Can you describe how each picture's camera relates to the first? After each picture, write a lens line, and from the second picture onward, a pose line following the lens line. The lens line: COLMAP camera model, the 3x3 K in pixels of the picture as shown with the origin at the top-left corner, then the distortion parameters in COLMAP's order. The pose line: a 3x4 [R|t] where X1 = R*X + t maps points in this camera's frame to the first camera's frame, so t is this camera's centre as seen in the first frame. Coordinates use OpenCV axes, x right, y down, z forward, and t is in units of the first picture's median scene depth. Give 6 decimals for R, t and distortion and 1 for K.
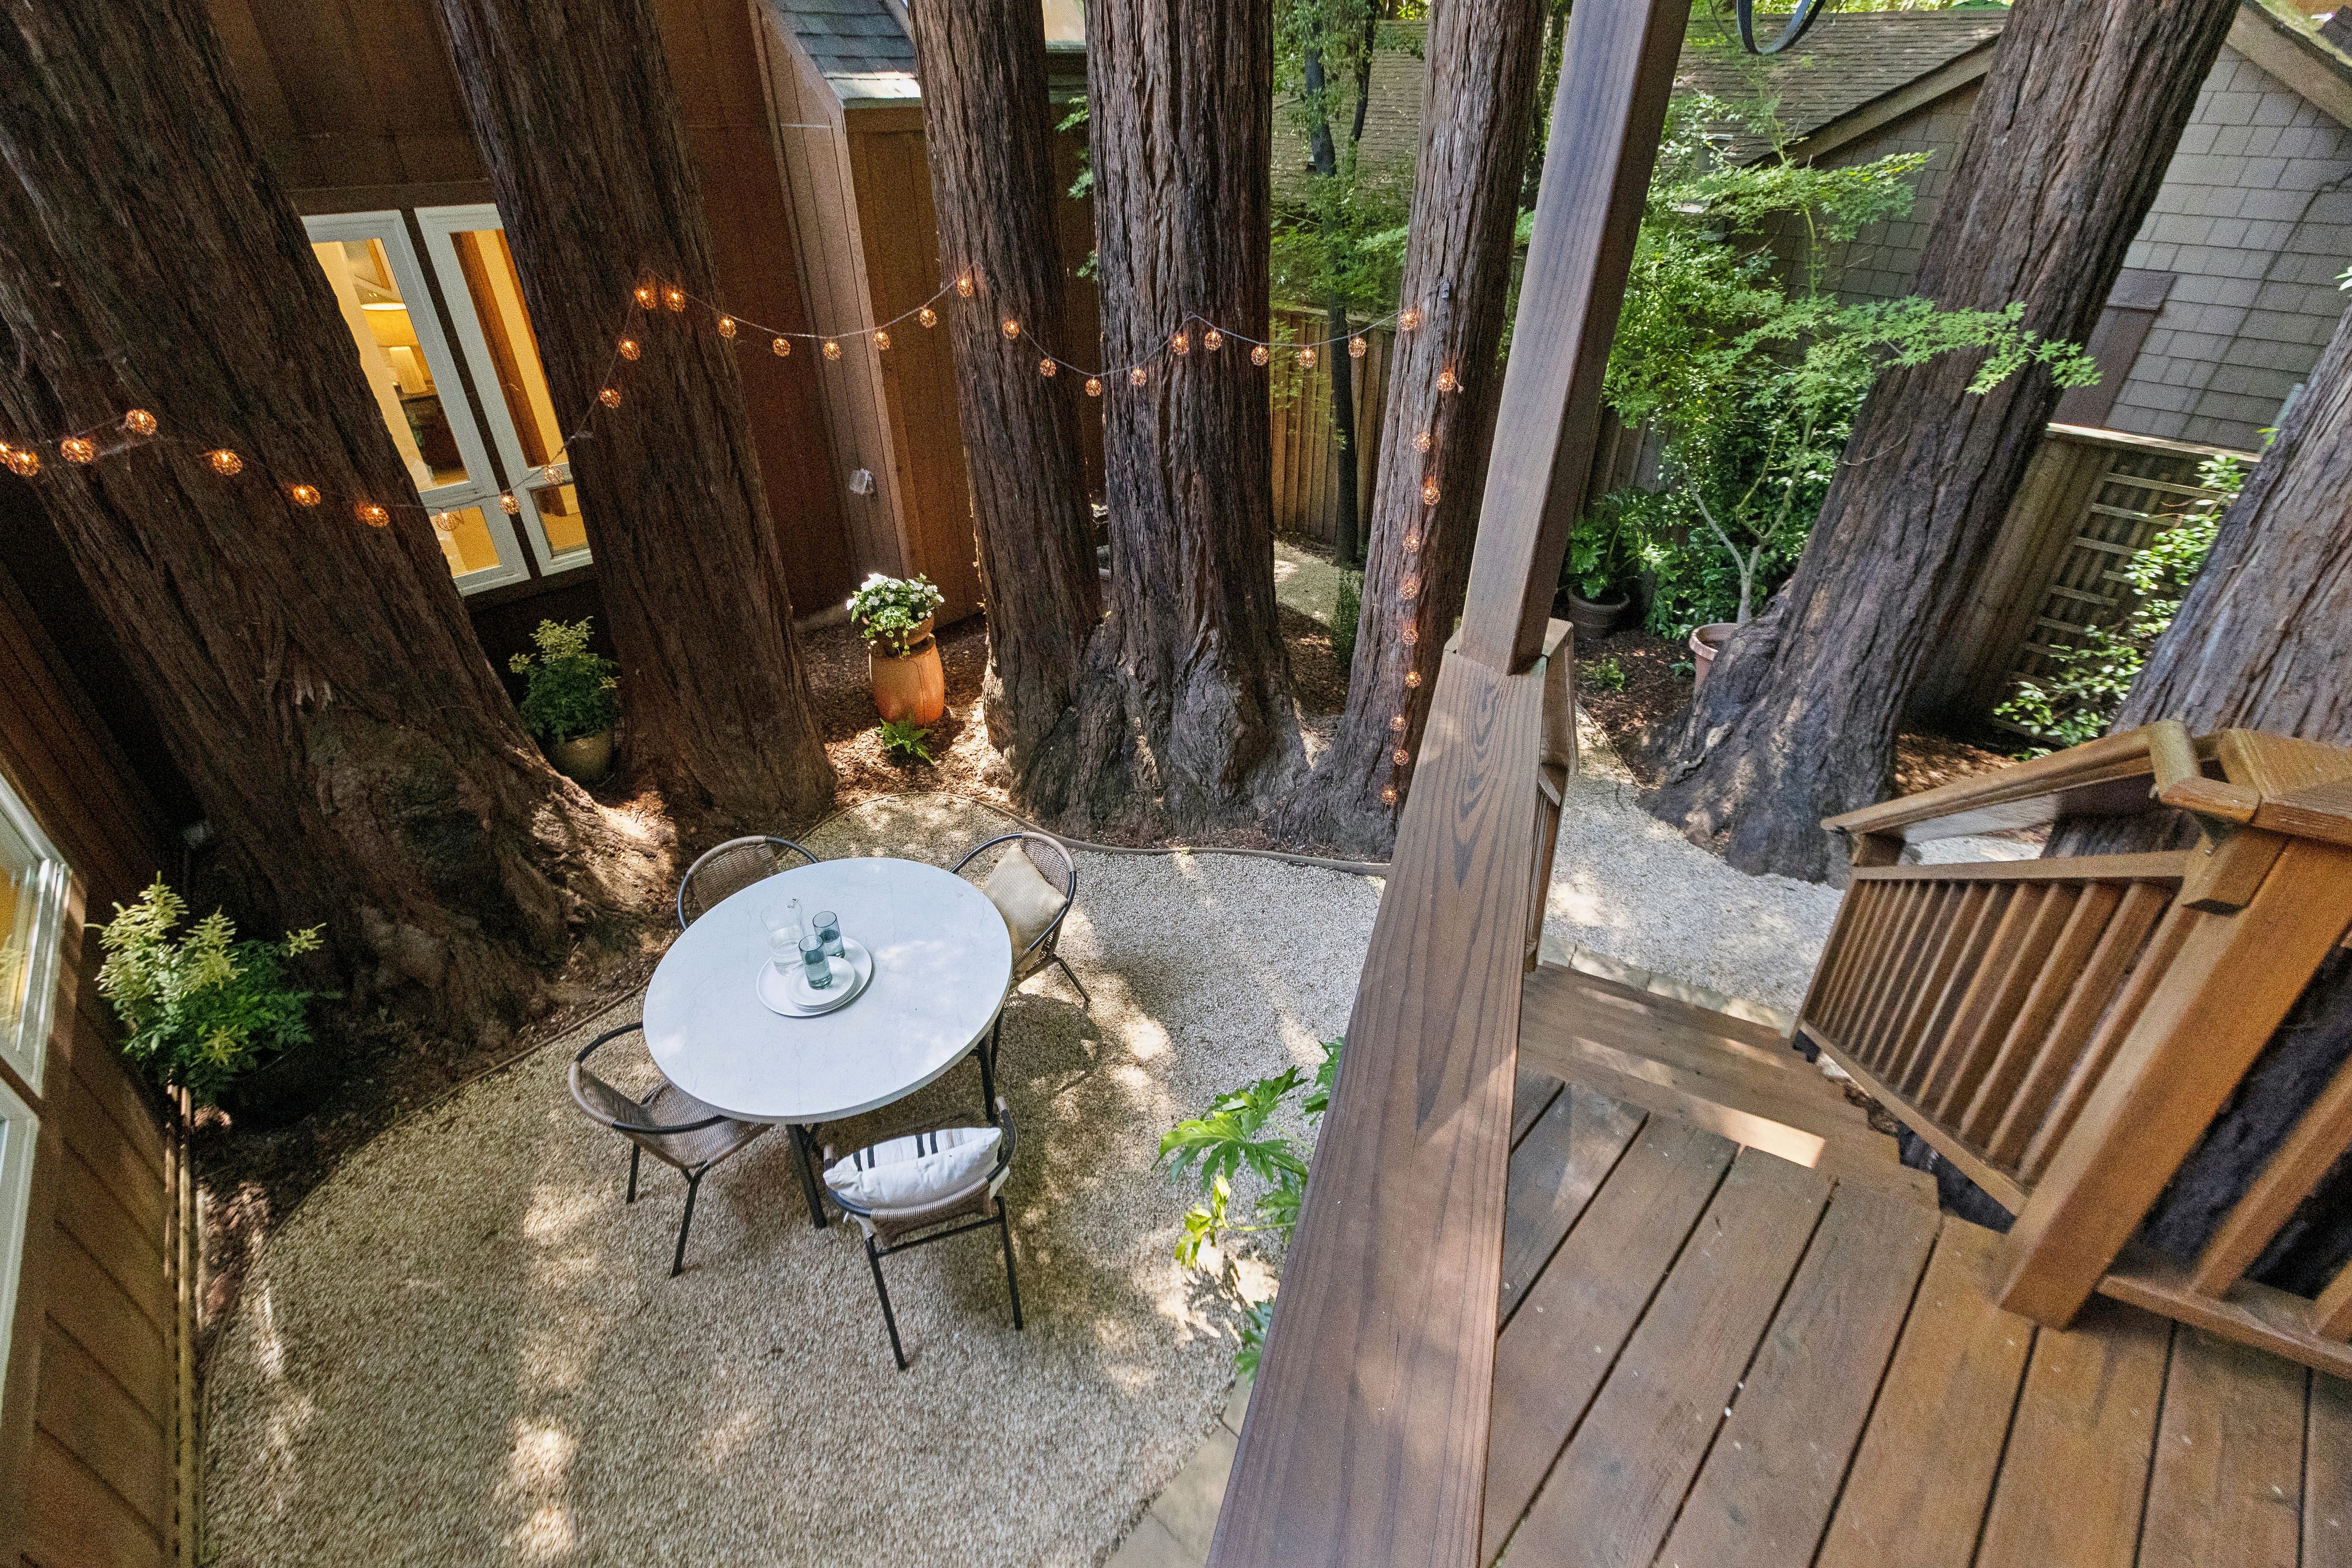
lens RADIAL K [[1063.4, 0, 1185.4], [0, 1063.4, 775.7], [0, 0, 1]] dist [0.003866, -0.001438]
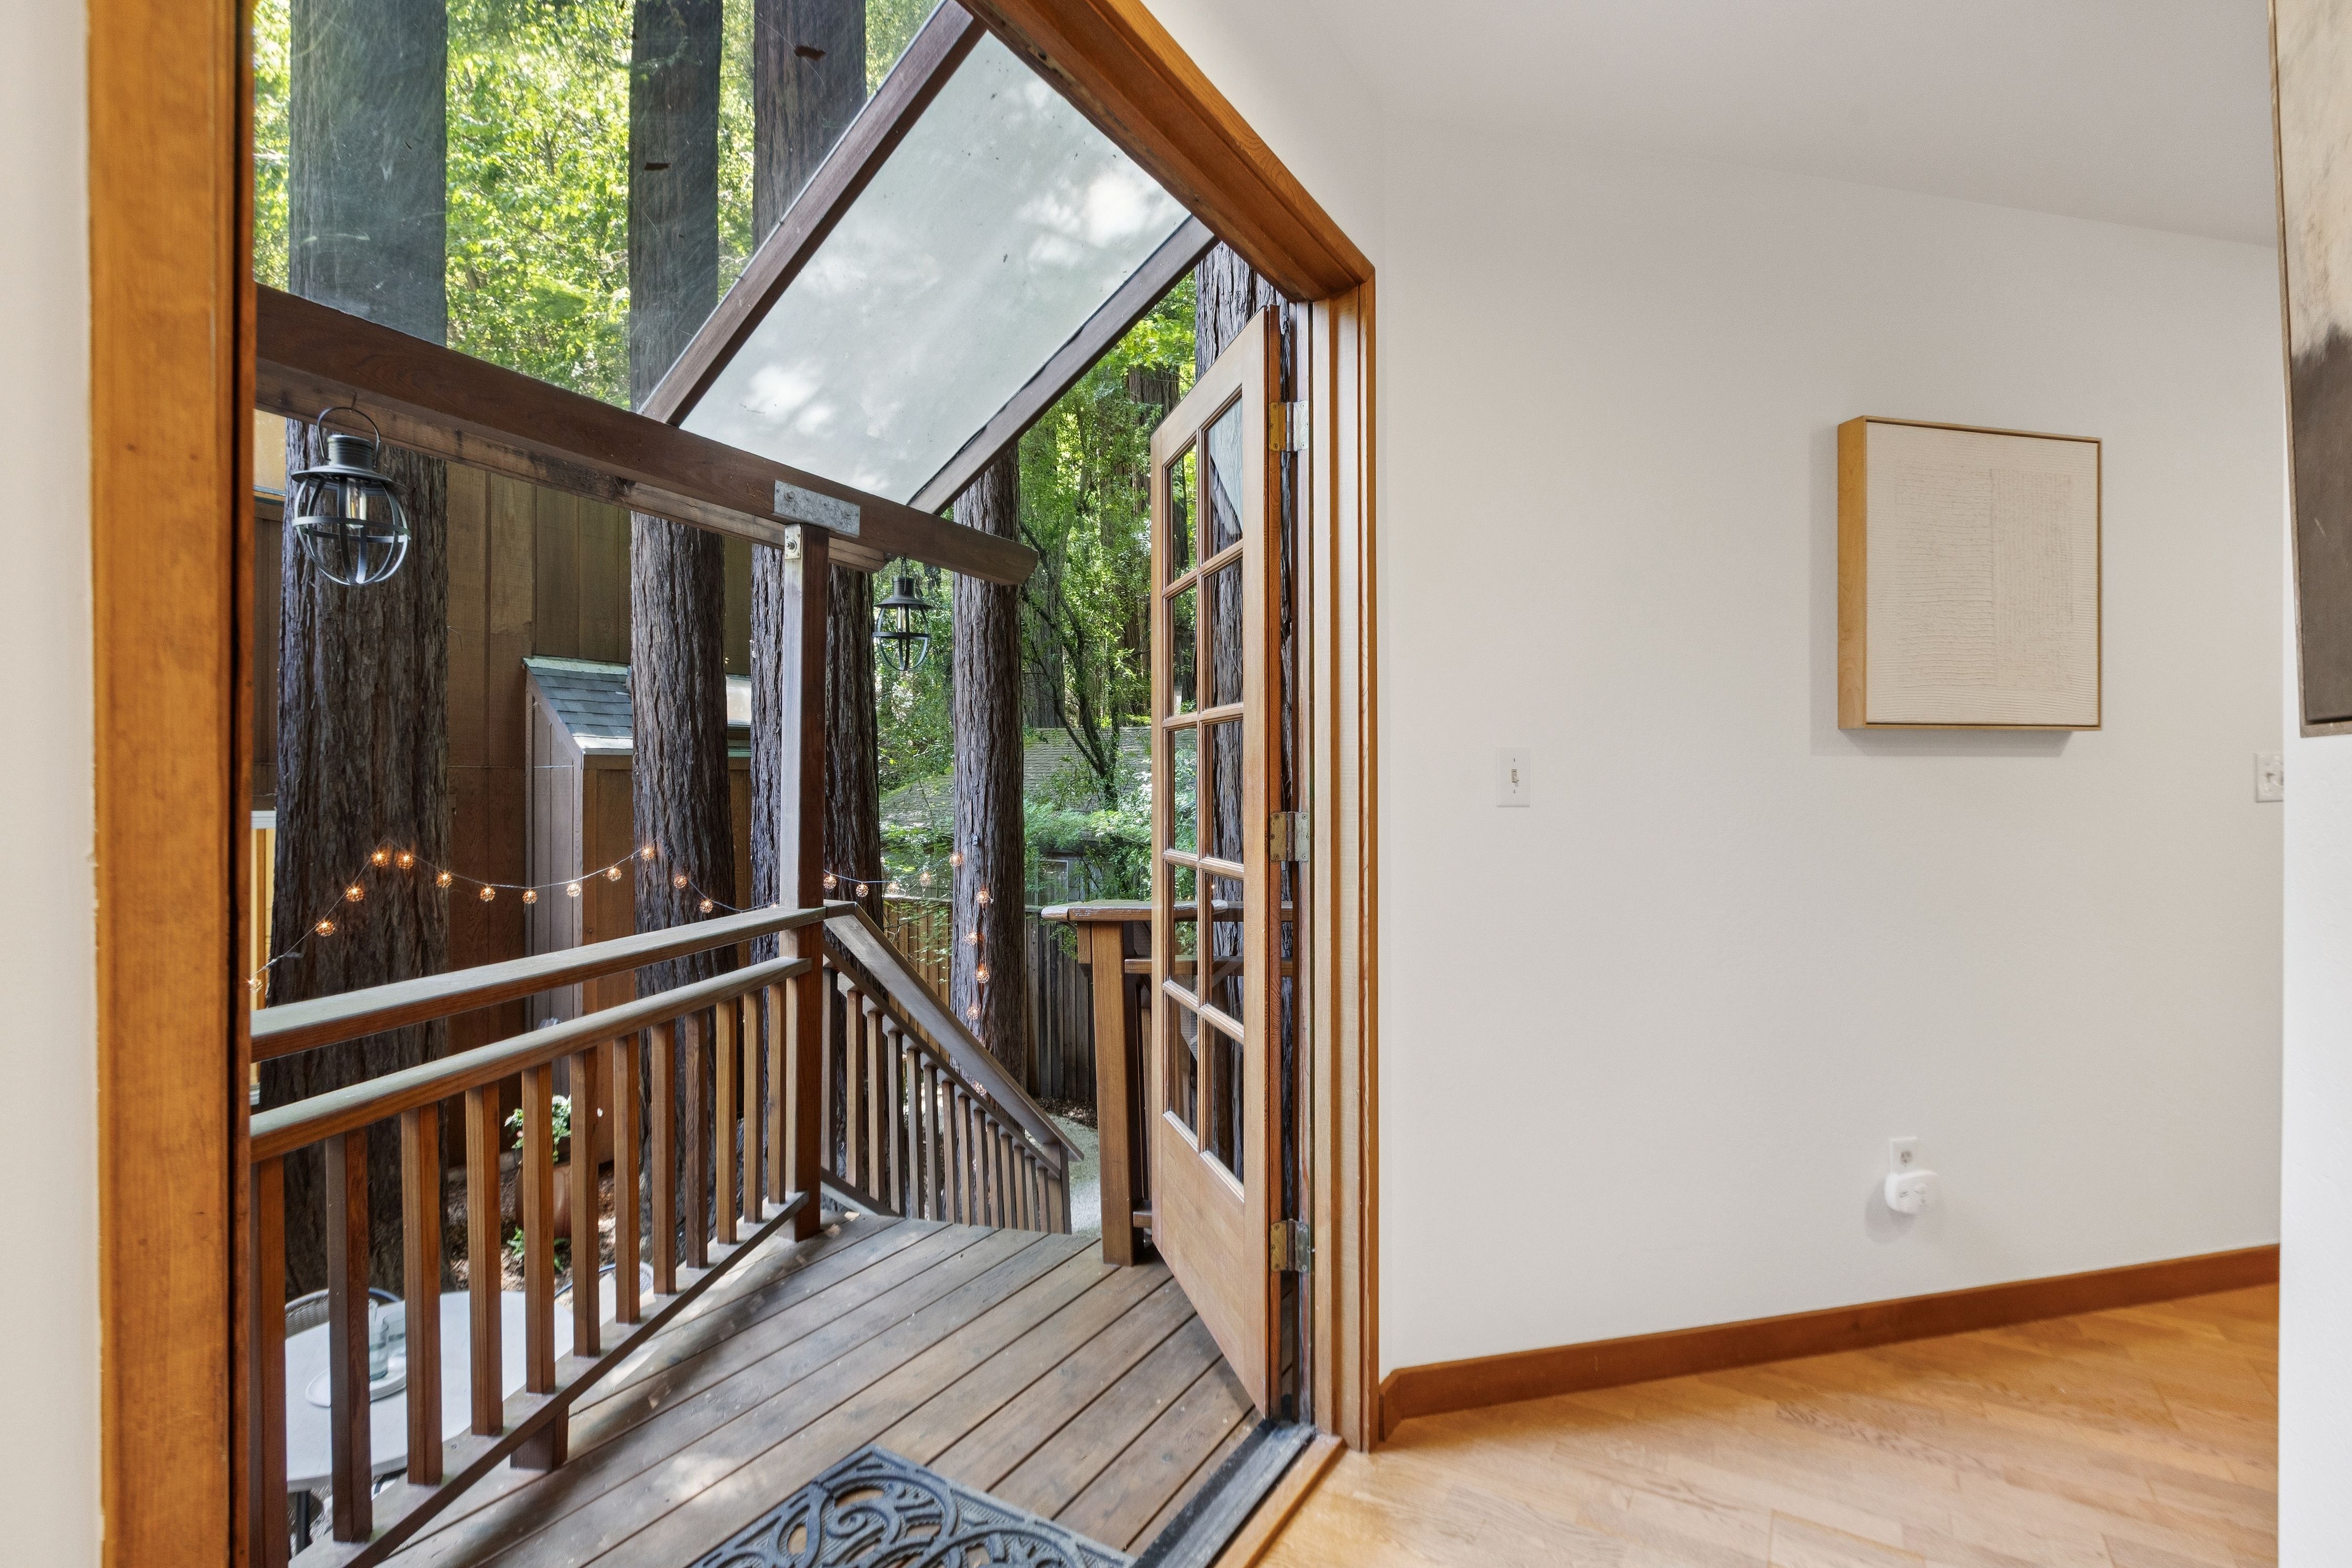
lens RADIAL K [[1063.4, 0, 1195.7], [0, 1063.4, 781.4], [0, 0, 1]] dist [0.003866, -0.001438]
pose [[0.977864, 0.000990, 0.209240, 0.225246], [0.113607, 0.837247, -0.534894, 0.317432], [-0.175715, 0.546825, 0.818601, -0.345606]]
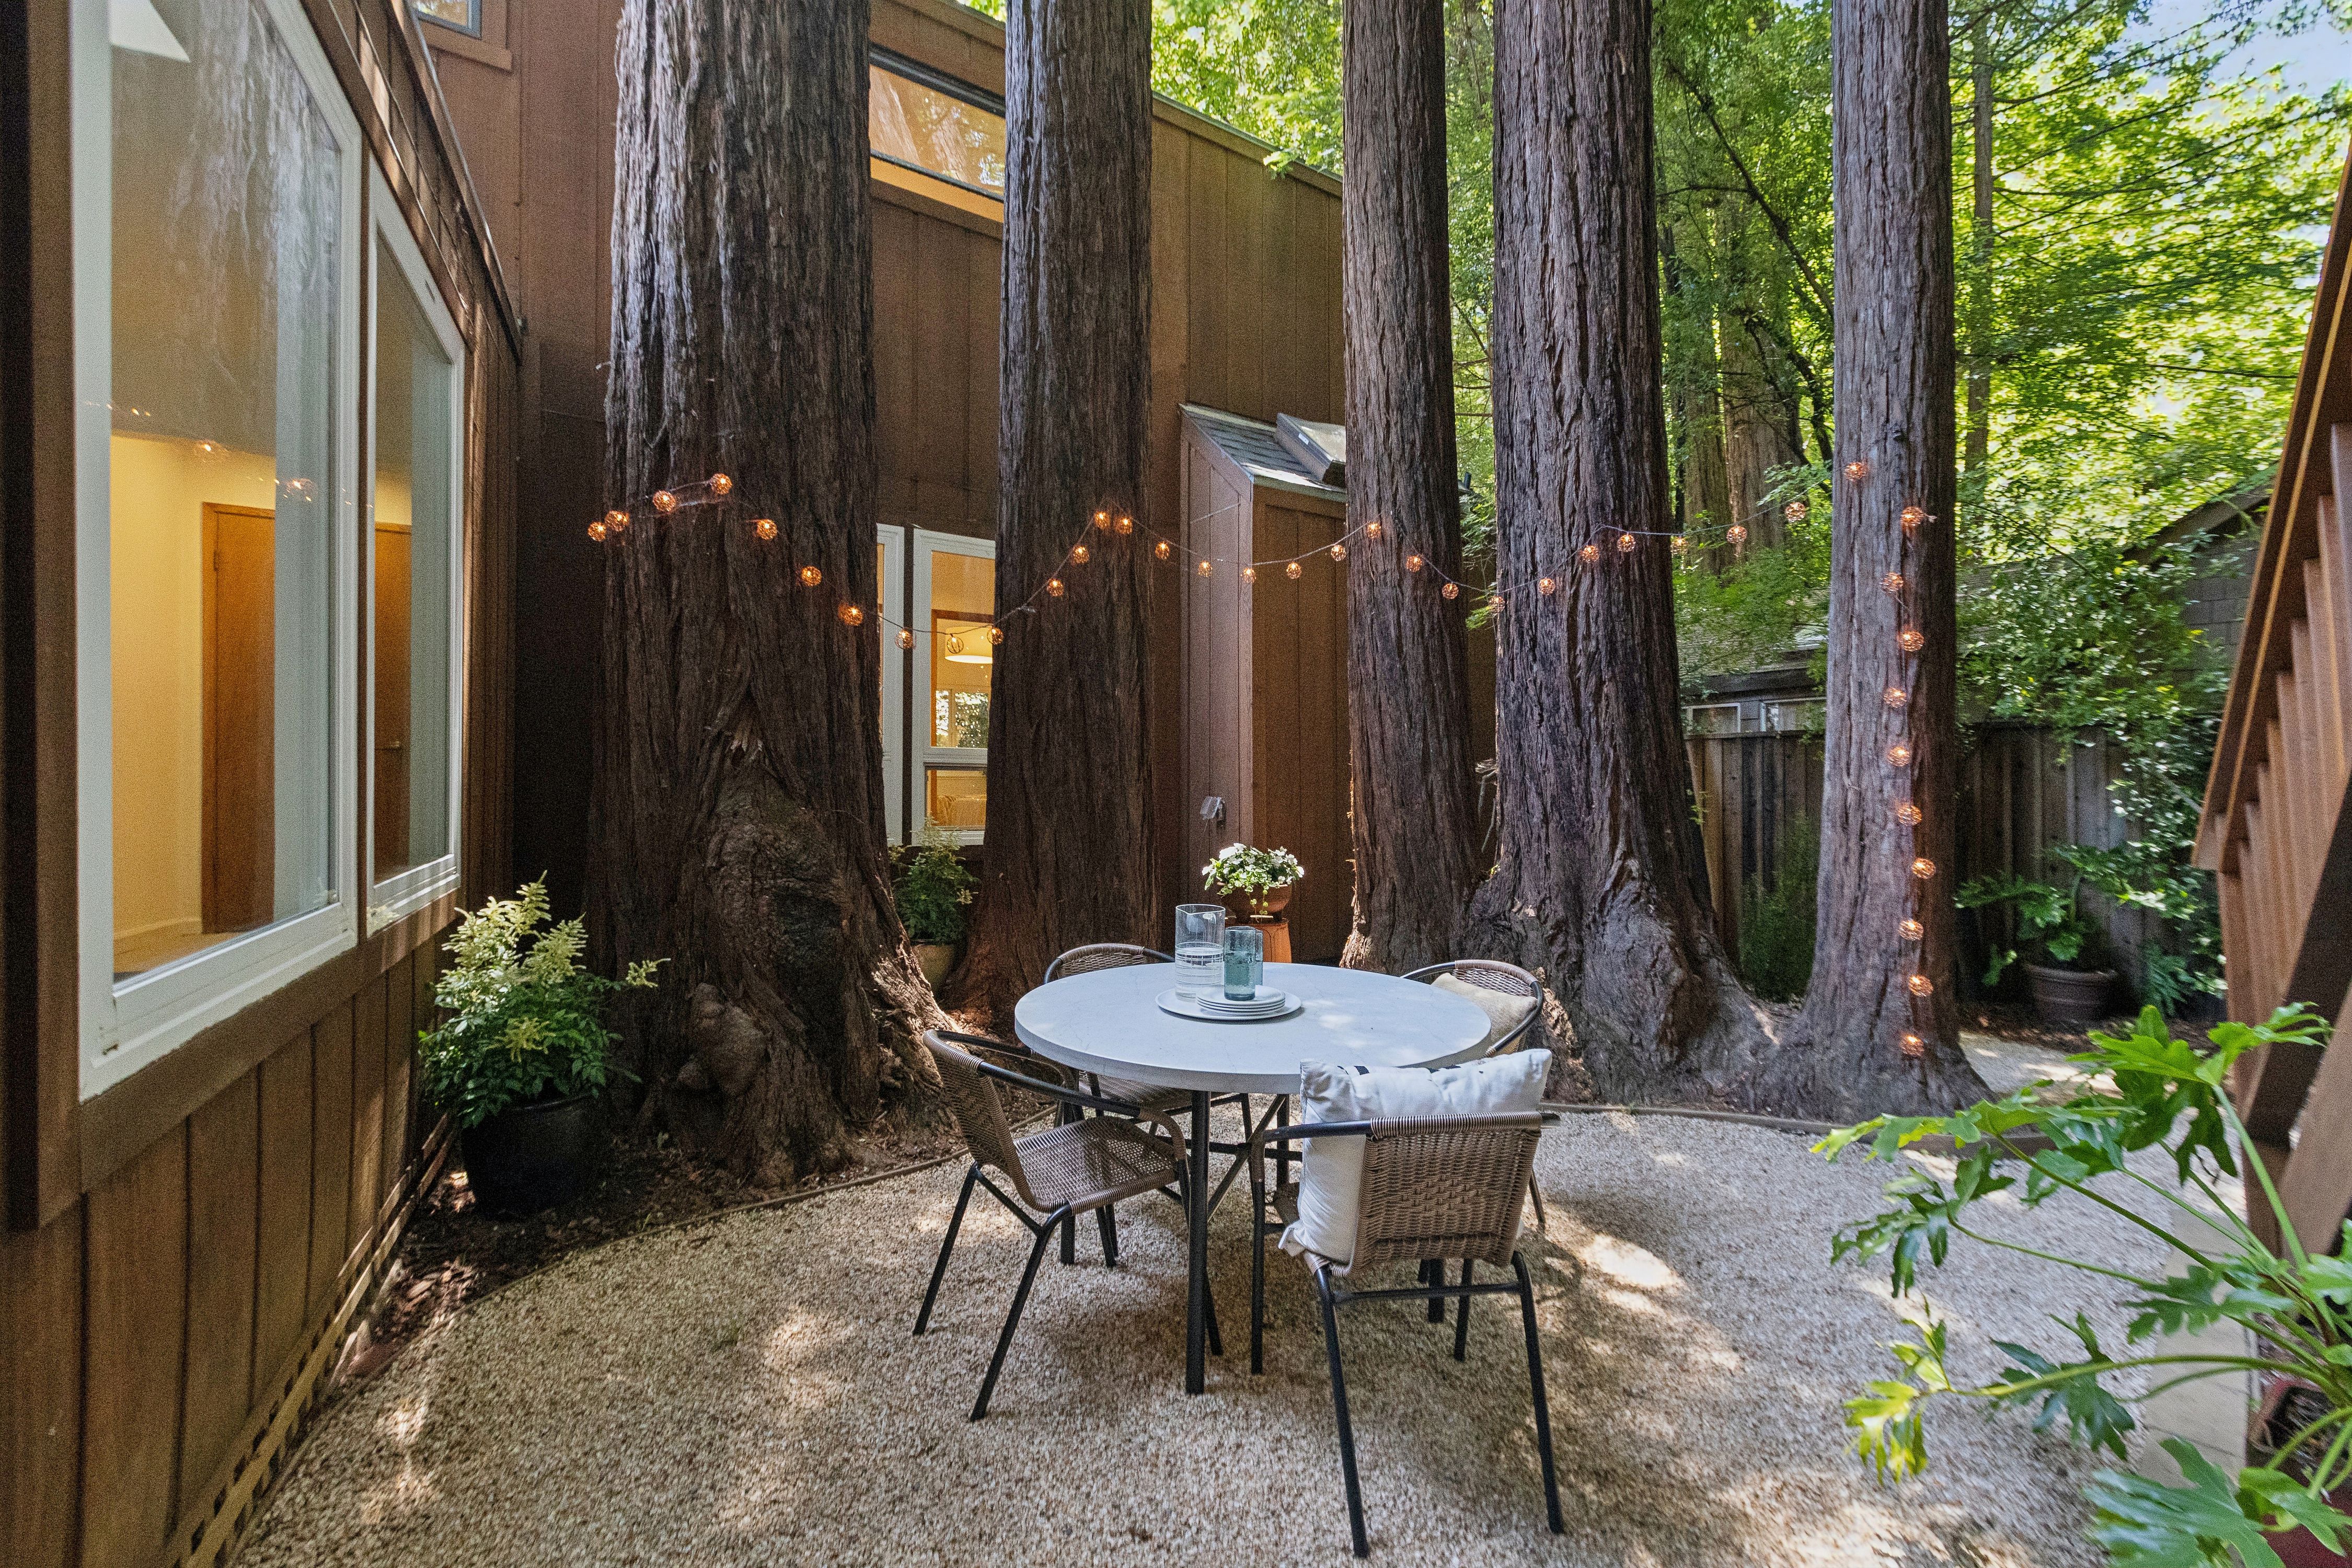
lens RADIAL K [[1063.4, 0, 1201.0], [0, 1063.4, 762.7], [0, 0, 1]] dist [0.003866, -0.001438]
pose [[0.979779, -0.002362, -0.200069, -0.184878], [-0.109041, 0.832085, -0.543823, 0.394965], [0.167759, 0.554643, 0.815002, 0.244967]]
